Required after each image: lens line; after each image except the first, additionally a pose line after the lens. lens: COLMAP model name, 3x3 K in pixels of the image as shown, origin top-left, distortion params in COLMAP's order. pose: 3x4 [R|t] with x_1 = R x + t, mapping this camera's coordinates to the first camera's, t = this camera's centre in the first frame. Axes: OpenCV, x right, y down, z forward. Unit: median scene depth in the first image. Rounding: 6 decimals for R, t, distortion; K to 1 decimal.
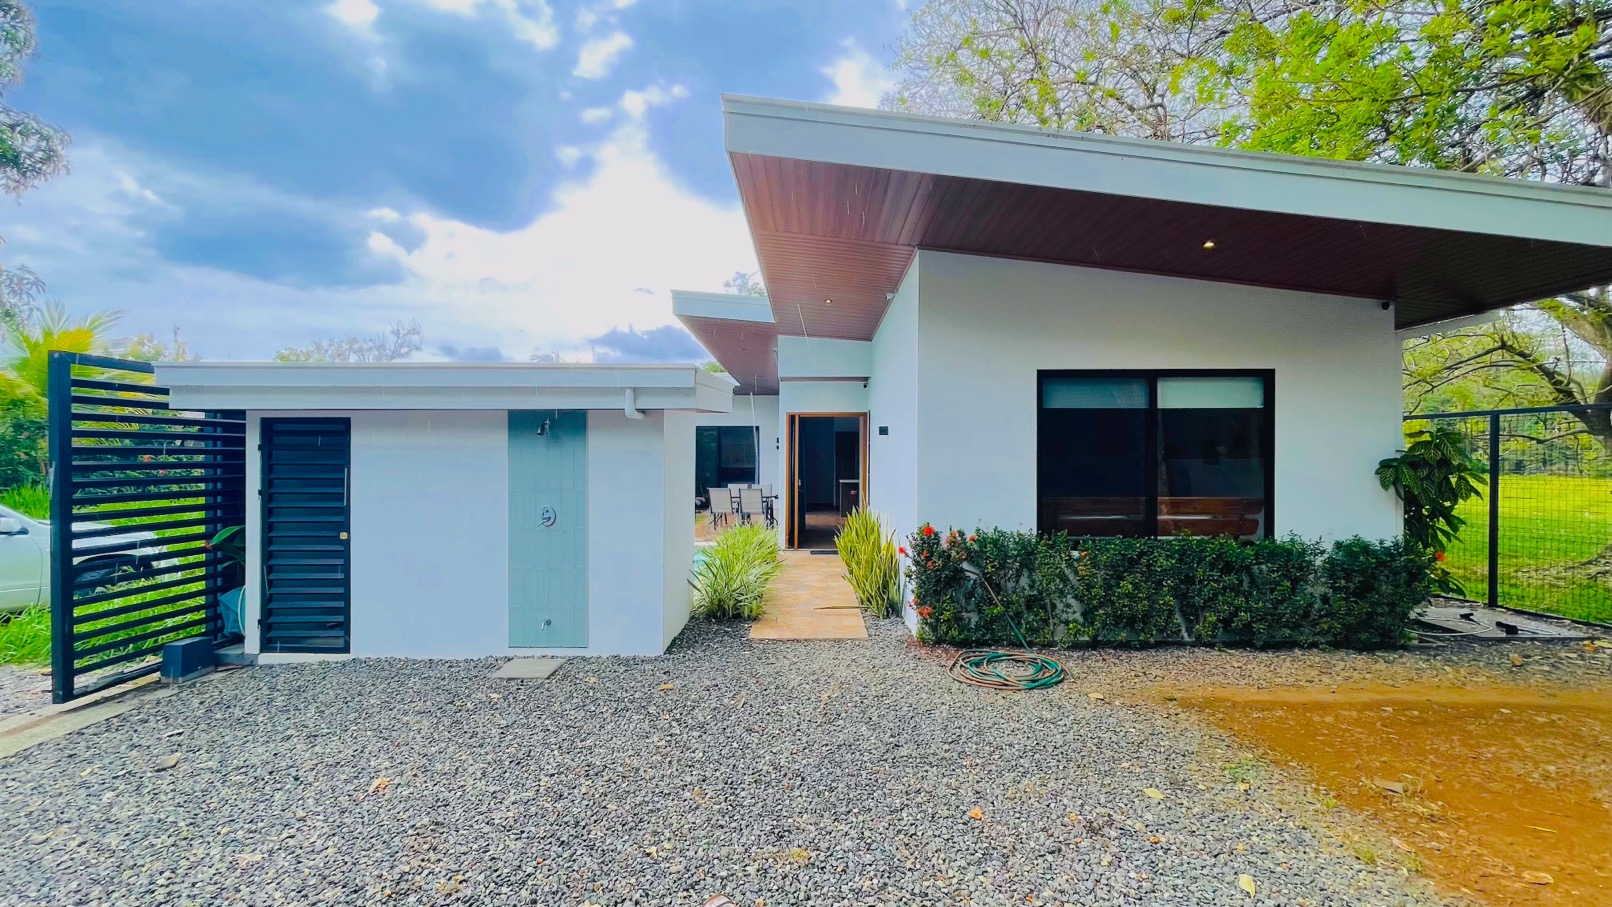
lens RADIAL K [[646.6, 0, 804.2], [0, 646.6, 460.1], [0, 0, 1]] dist [0.001451, -0.000013]
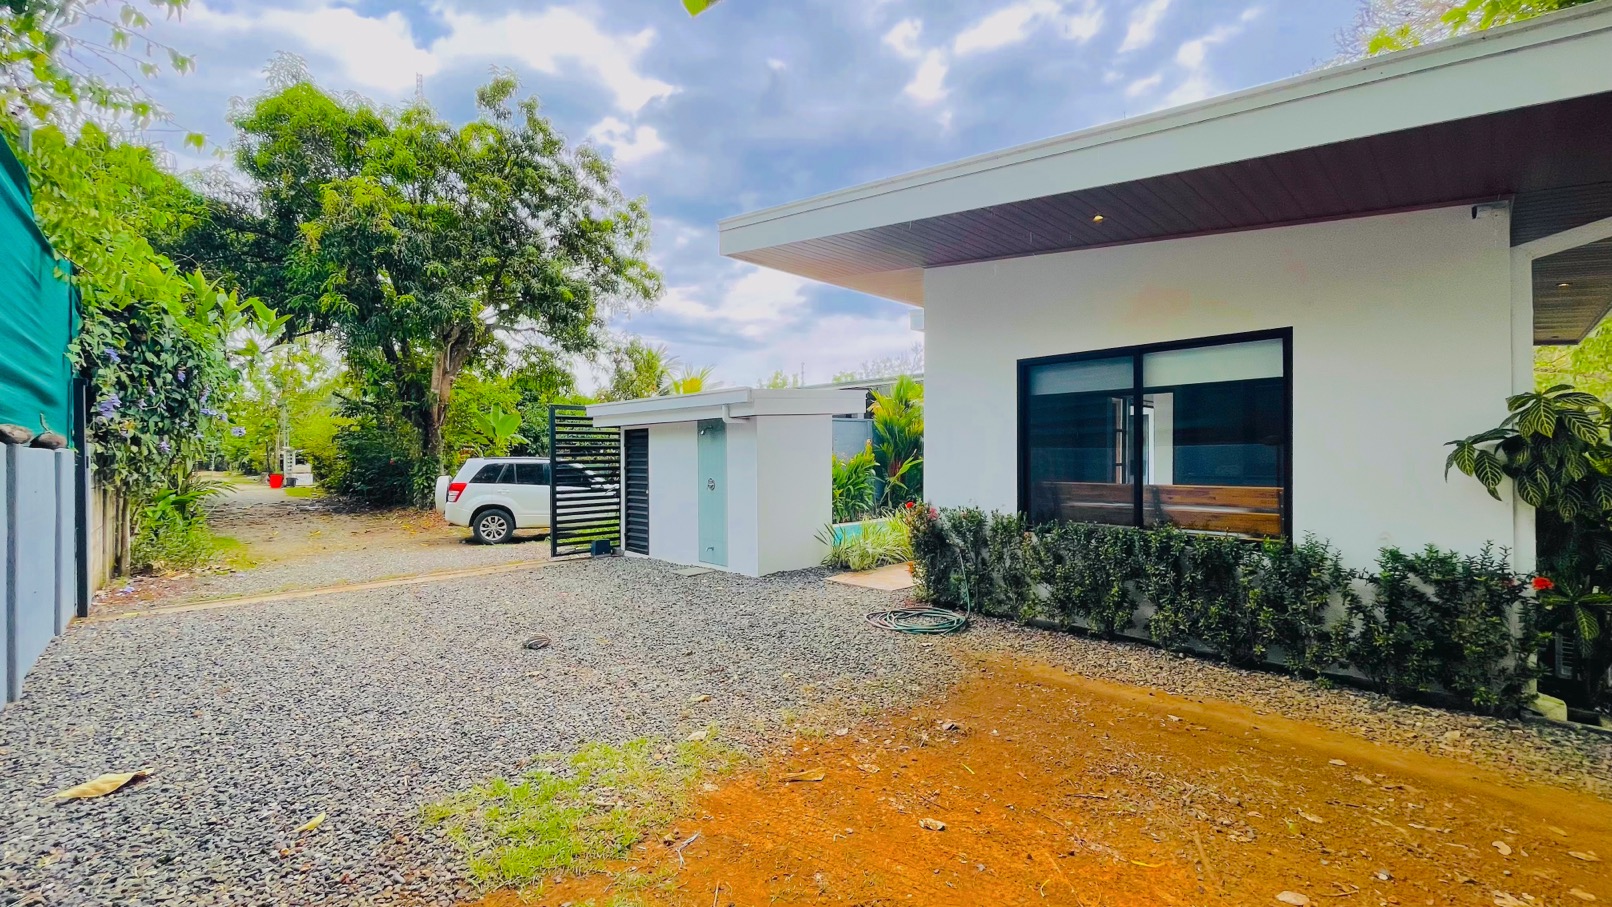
lens RADIAL K [[646.6, 0, 804.2], [0, 646.6, 460.1], [0, 0, 1]] dist [0.001451, -0.000013]
pose [[0.705082, 0.000643, -0.709125, 0.921913], [0.005235, 0.999968, 0.006112, 0.016746], [0.709106, -0.008022, 0.705056, 0.012280]]
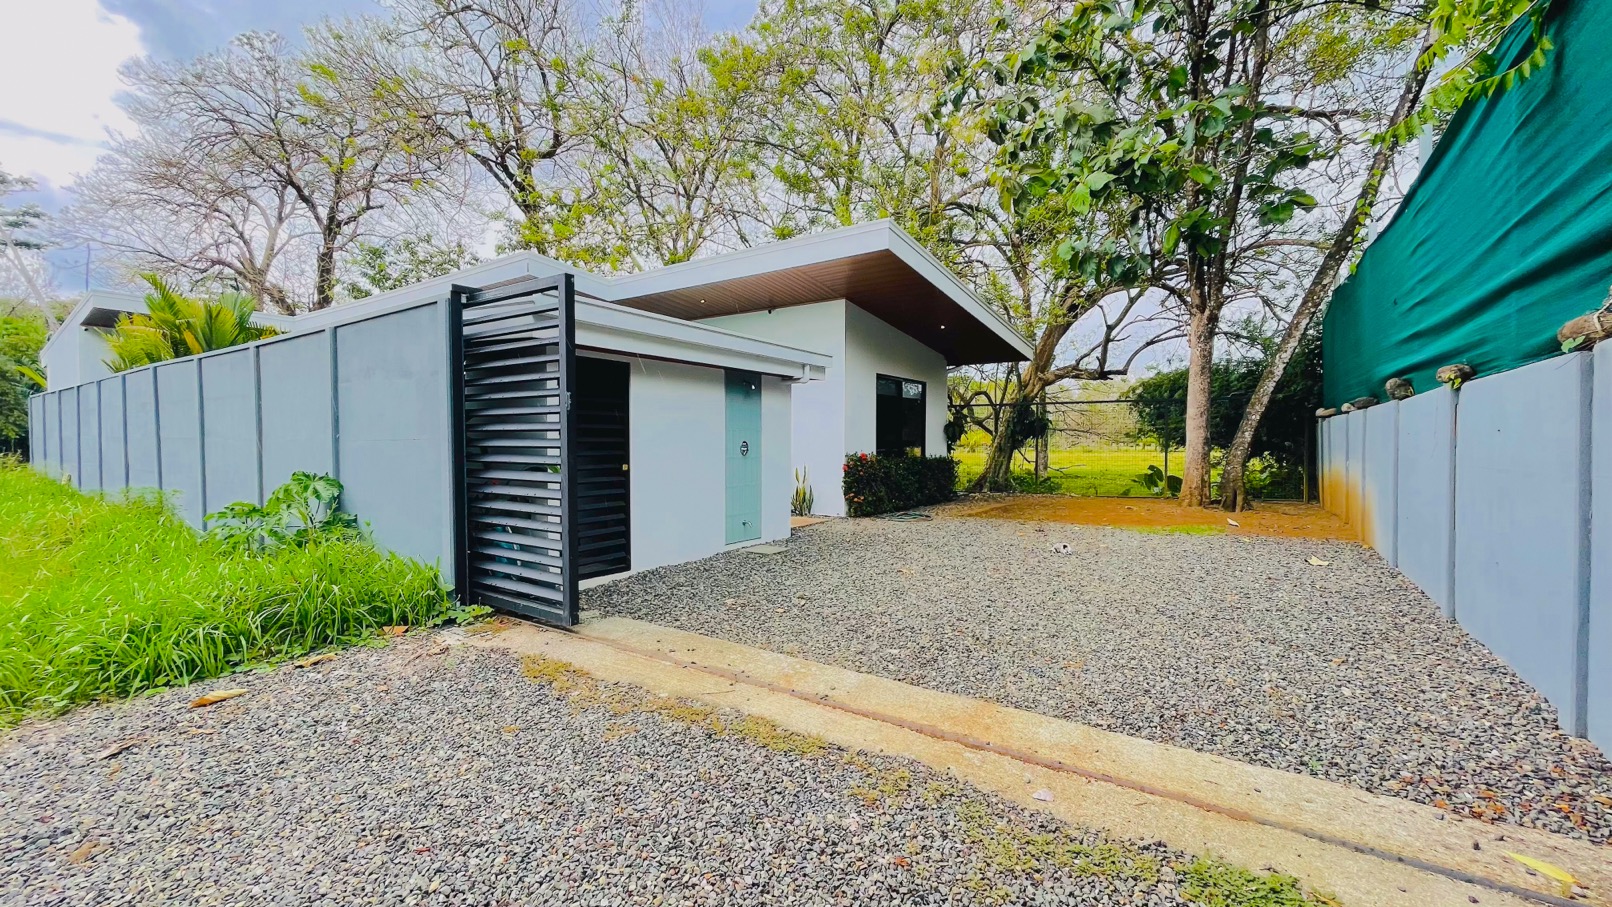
lens RADIAL K [[646.6, 0, 804.2], [0, 646.6, 460.1], [0, 0, 1]] dist [0.001451, -0.000013]
pose [[0.551504, -0.026075, 0.833765, -1.476428], [0.004672, 0.999592, 0.028171, 0.073625], [-0.834159, -0.011641, 0.551401, 0.117447]]
